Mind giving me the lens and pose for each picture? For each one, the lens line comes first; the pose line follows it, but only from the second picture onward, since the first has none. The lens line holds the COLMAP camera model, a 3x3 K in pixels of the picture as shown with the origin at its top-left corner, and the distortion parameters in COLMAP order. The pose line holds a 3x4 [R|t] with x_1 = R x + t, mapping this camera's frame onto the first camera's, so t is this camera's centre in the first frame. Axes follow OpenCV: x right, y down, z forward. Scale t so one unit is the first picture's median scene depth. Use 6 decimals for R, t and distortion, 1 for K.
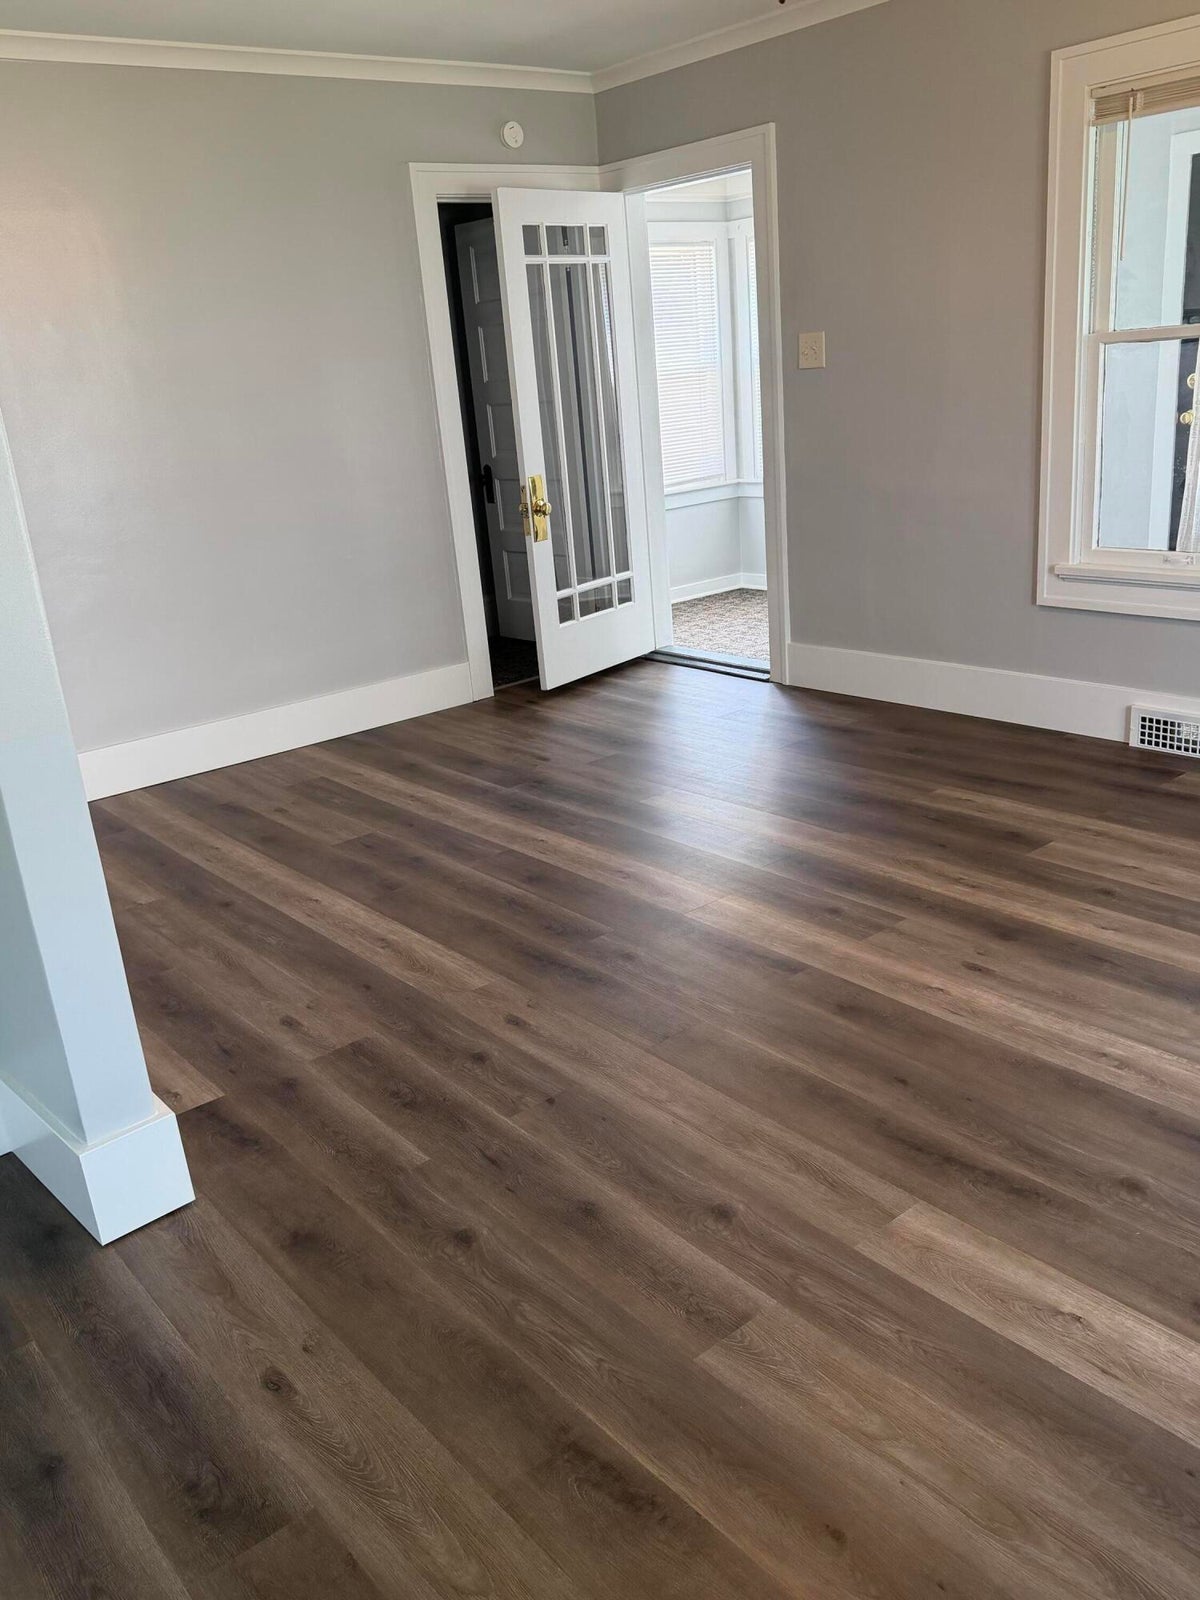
lens RADIAL K [[1303.2, 0, 591.3], [0, 1303.2, 804.5], [0, 0, 1]] dist [0.120292, -0.202841]
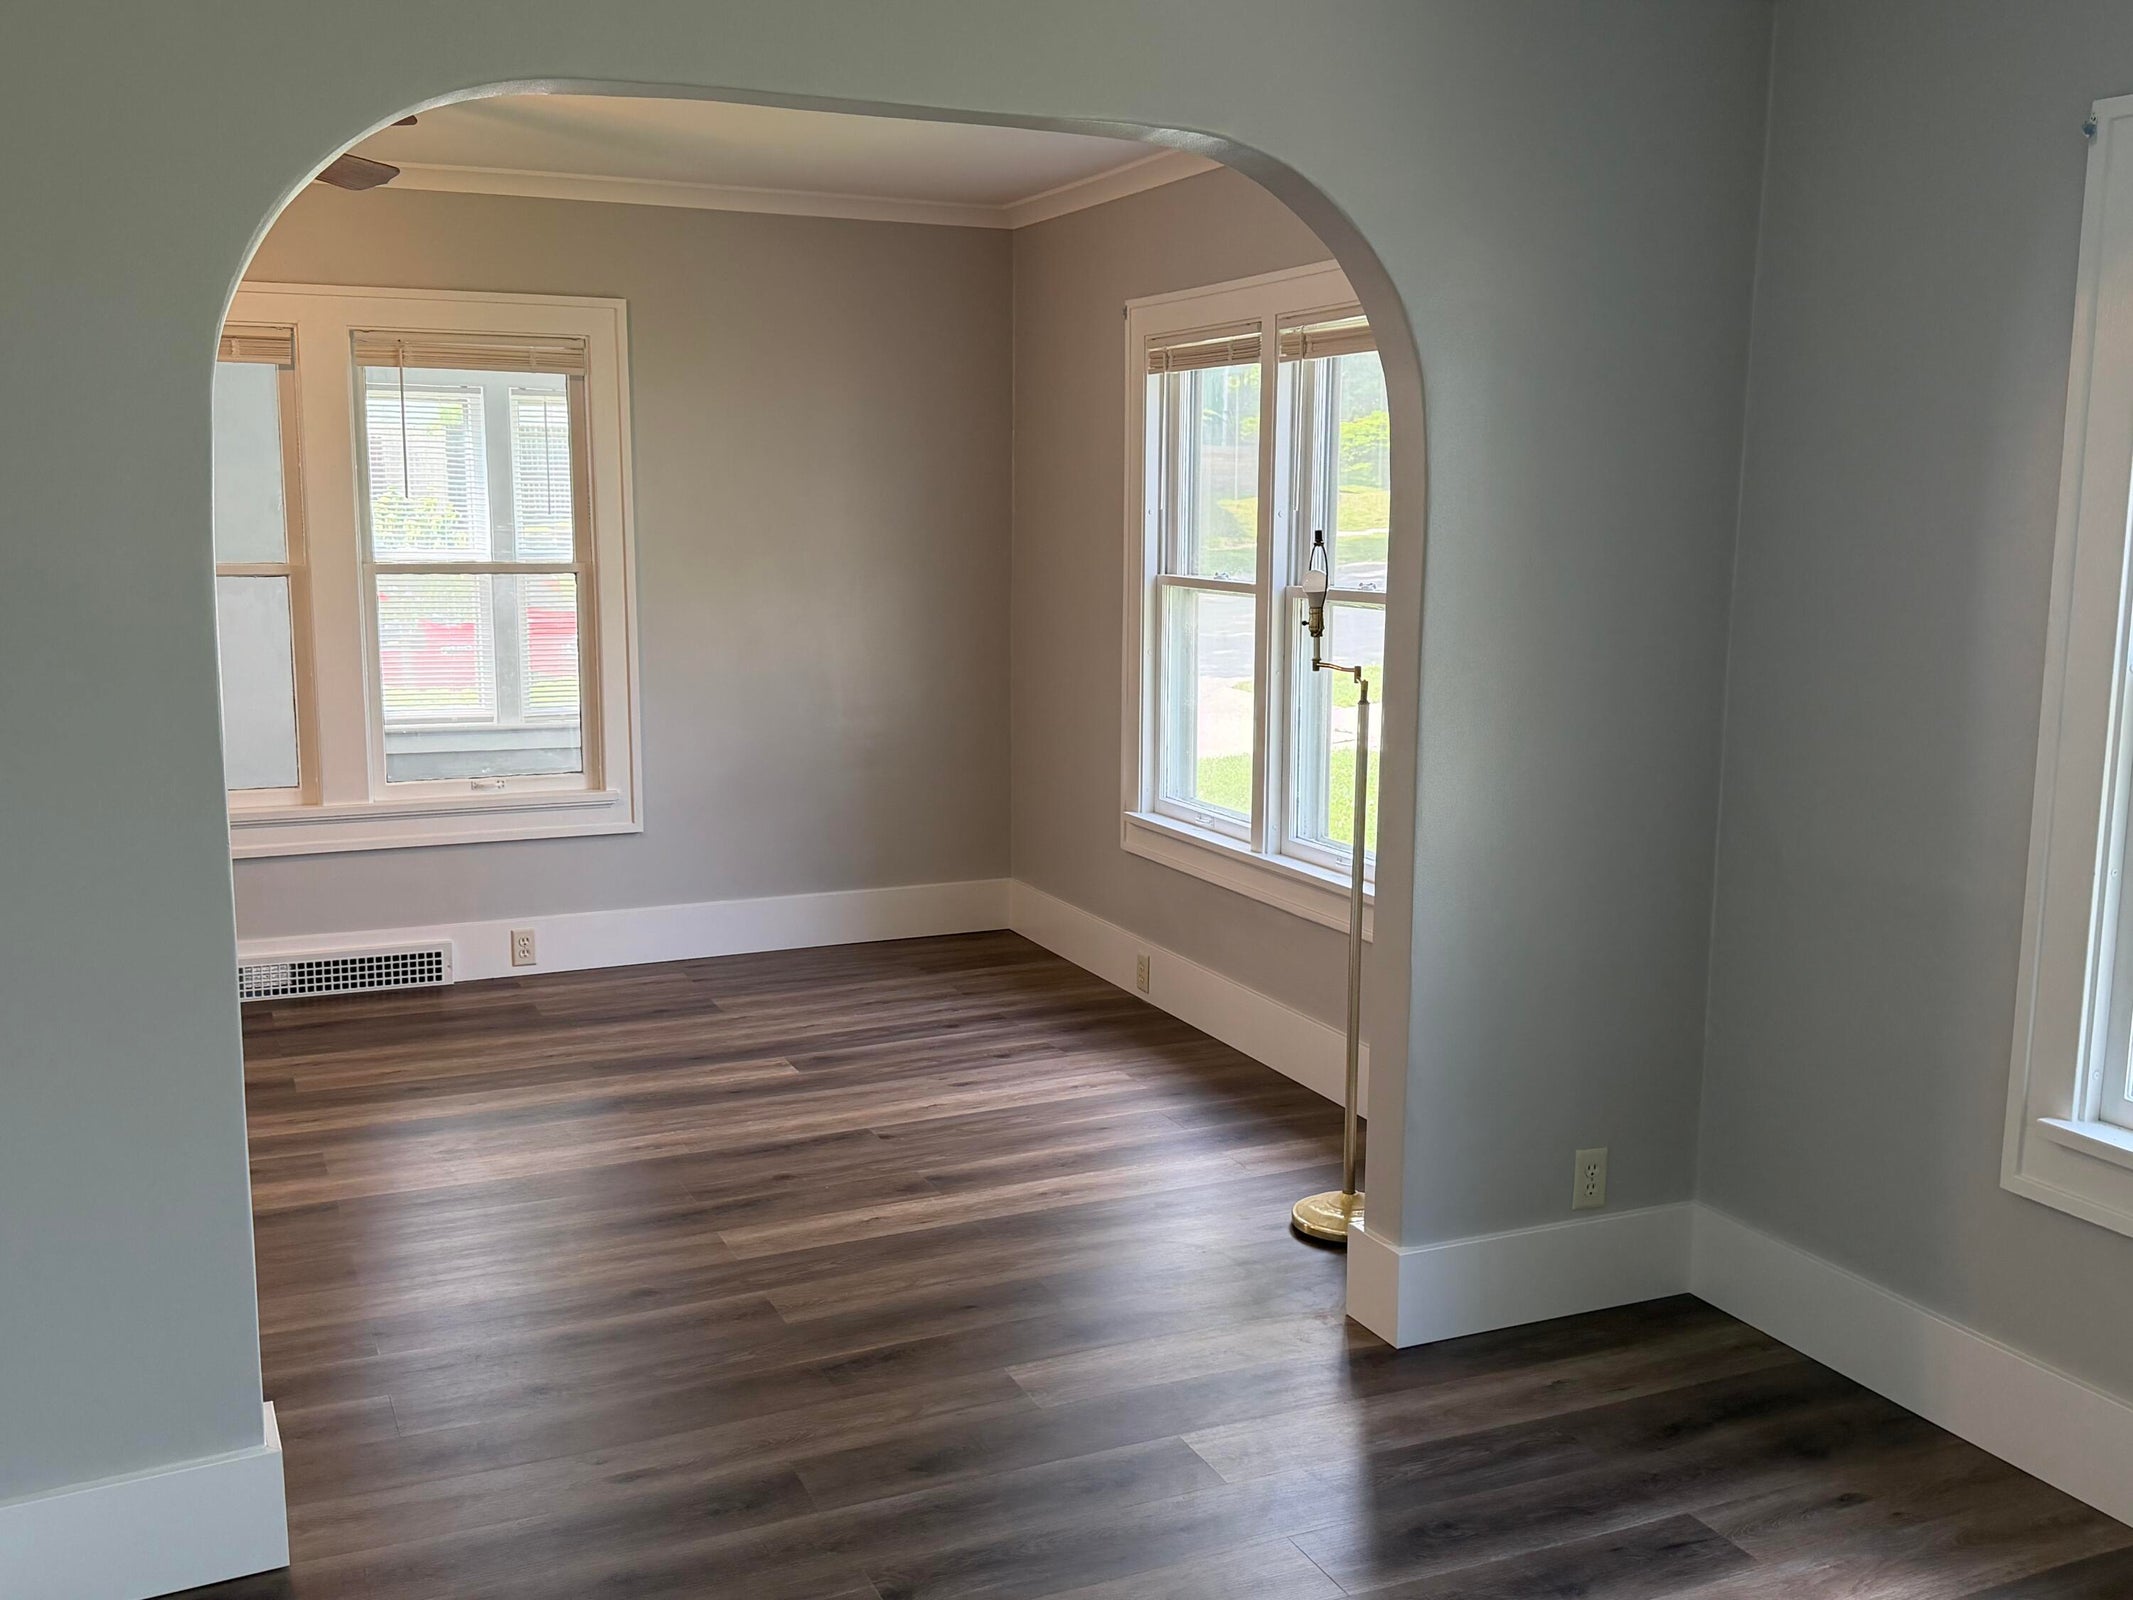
lens RADIAL K [[2011.8, 0, 1069.8], [0, 2011.8, 803.5], [0, 0, 1]] dist [0.174885, -0.308016]
pose [[0.261023, -0.064699, 0.963162, -0.866394], [0.284120, 0.958706, -0.012599, 0.014599], [-0.922574, 0.276942, 0.268626, 0.027238]]
